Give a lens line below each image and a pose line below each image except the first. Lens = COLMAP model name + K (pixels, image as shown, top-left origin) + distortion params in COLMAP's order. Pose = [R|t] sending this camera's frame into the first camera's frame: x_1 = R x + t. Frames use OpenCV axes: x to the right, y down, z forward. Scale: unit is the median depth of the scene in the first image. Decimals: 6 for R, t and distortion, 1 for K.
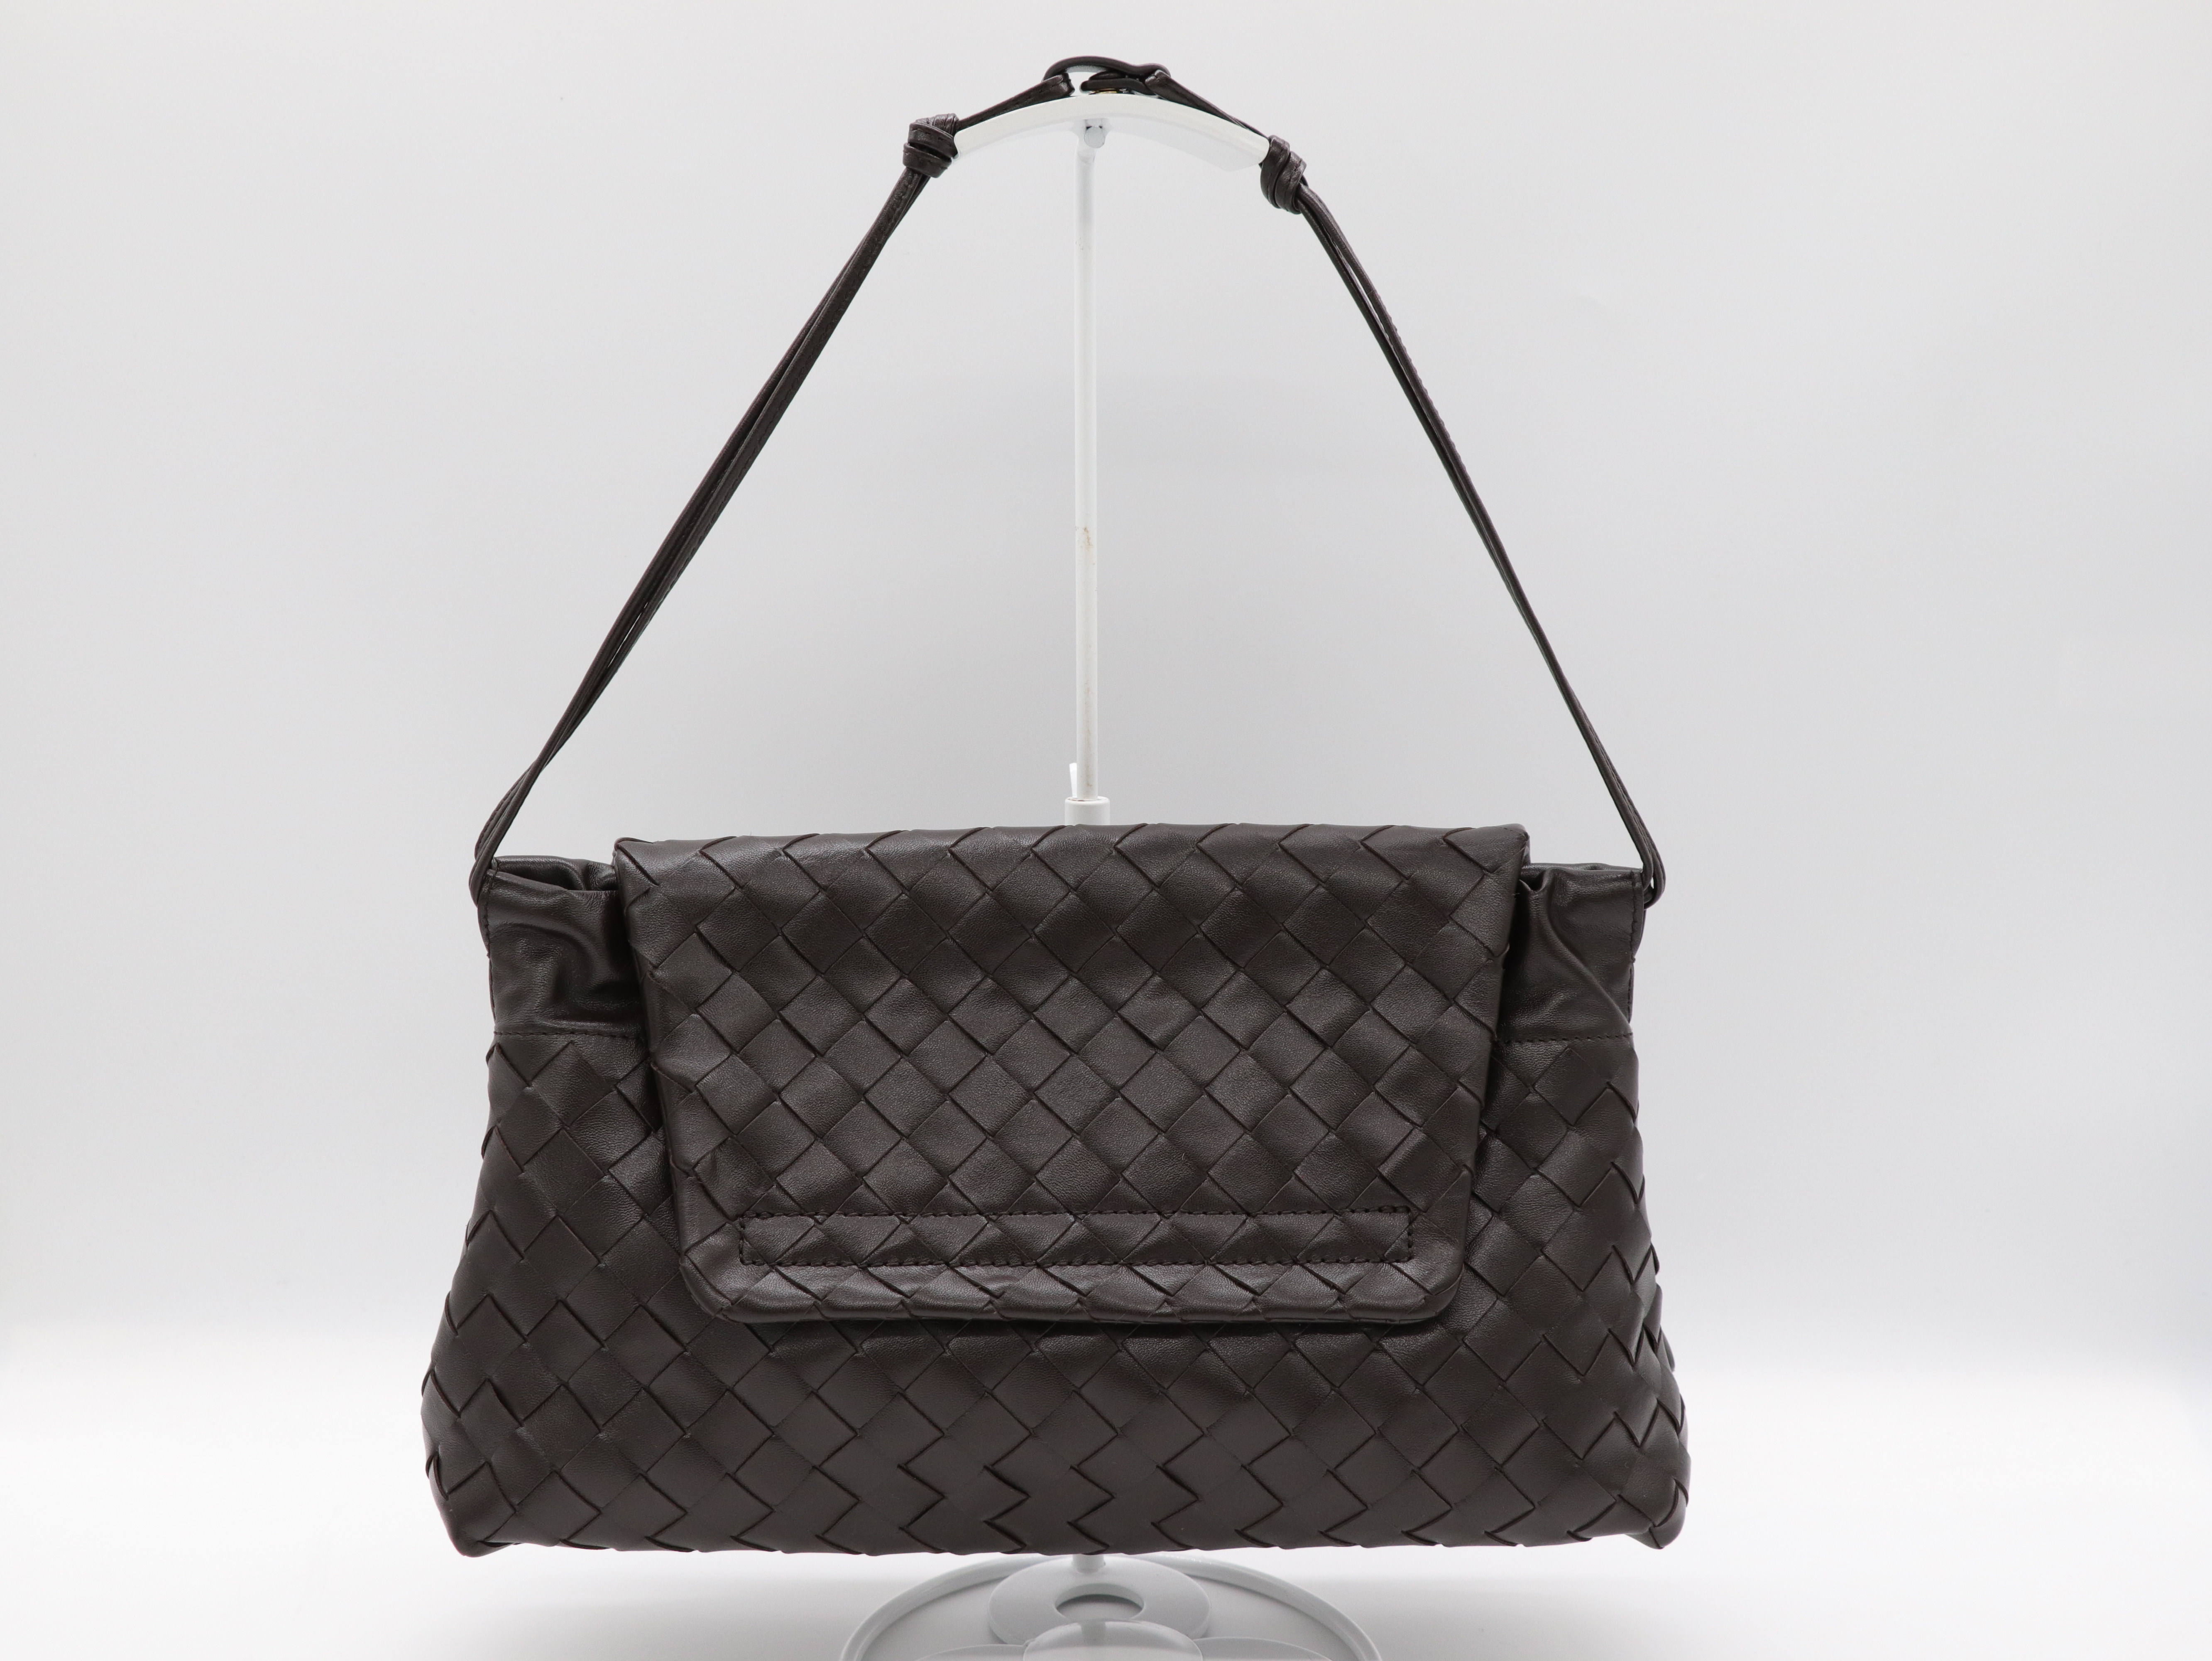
lens RADIAL K [[2392.1, 0, 1106.0], [0, 2392.1, 830.5], [0, 0, 1]] dist [-0.118618, 0.007661]
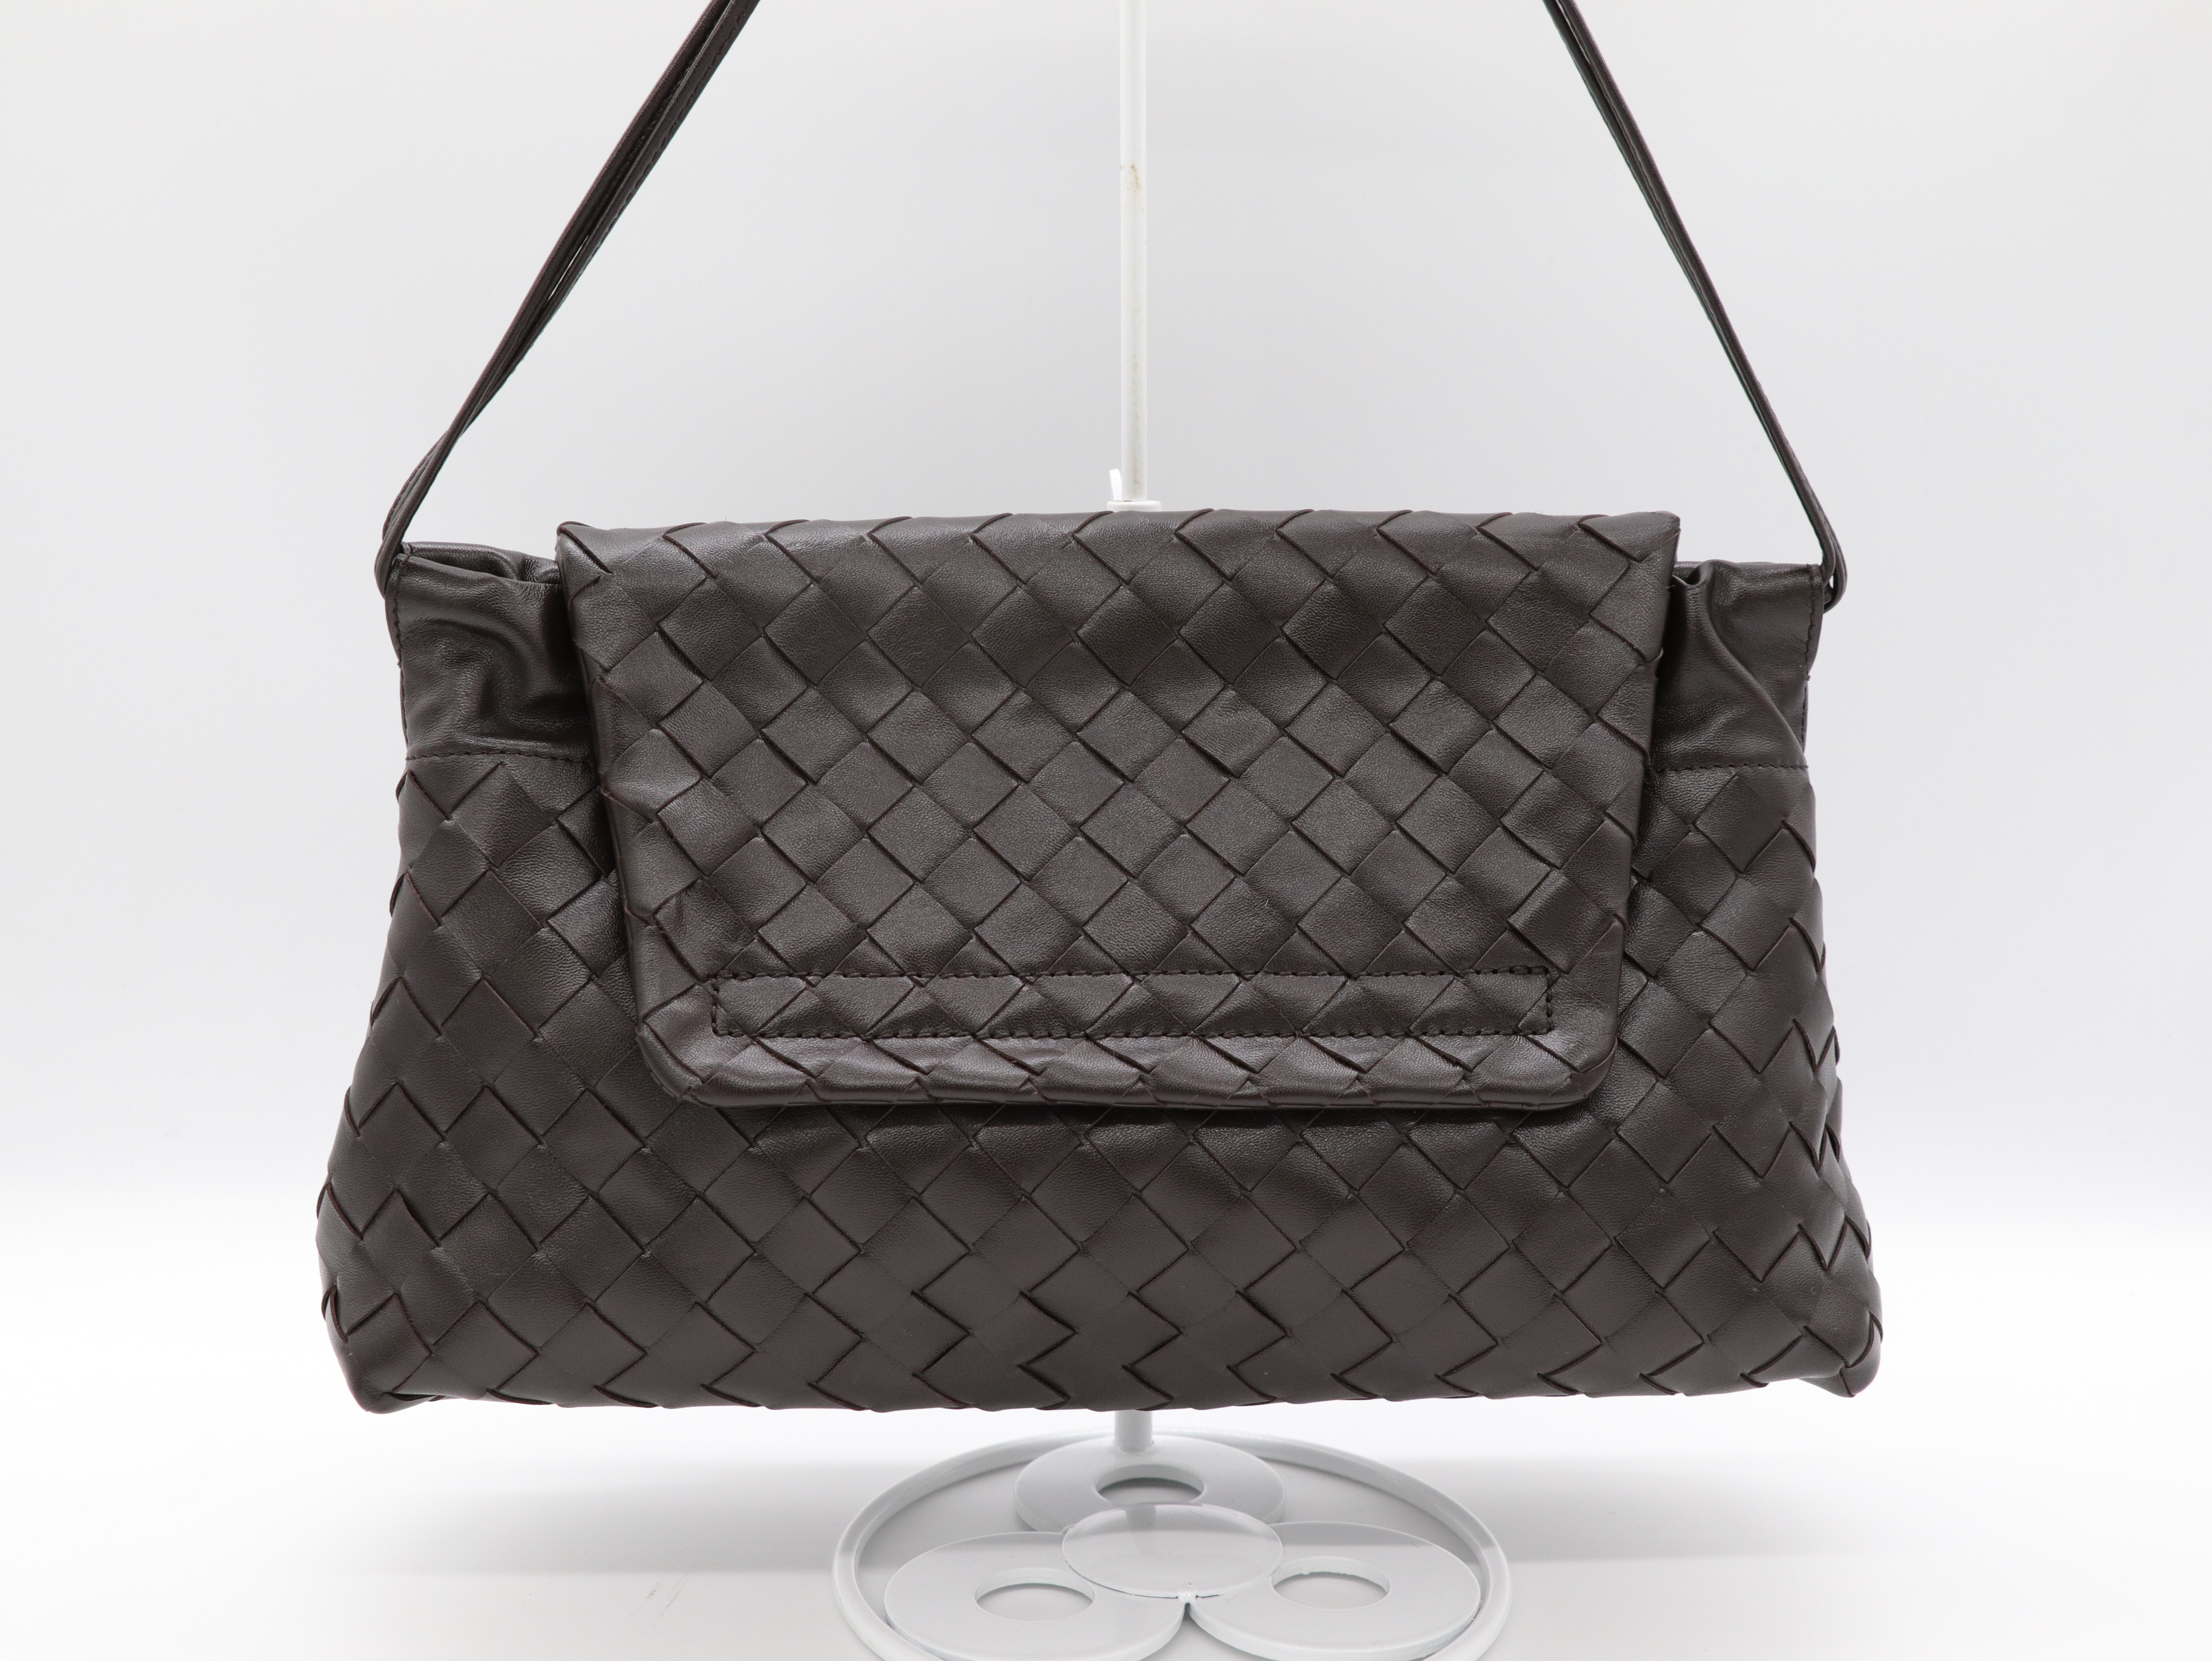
lens RADIAL K [[2392.1, 0, 1106.0], [0, 2392.1, 830.5], [0, 0, 1]] dist [-0.118618, 0.007661]
pose [[0.999922, -0.003551, 0.011945, -0.031051], [0.003470, 0.999971, 0.006823, 0.105799], [-0.011969, -0.006781, 0.999905, 0.197626]]
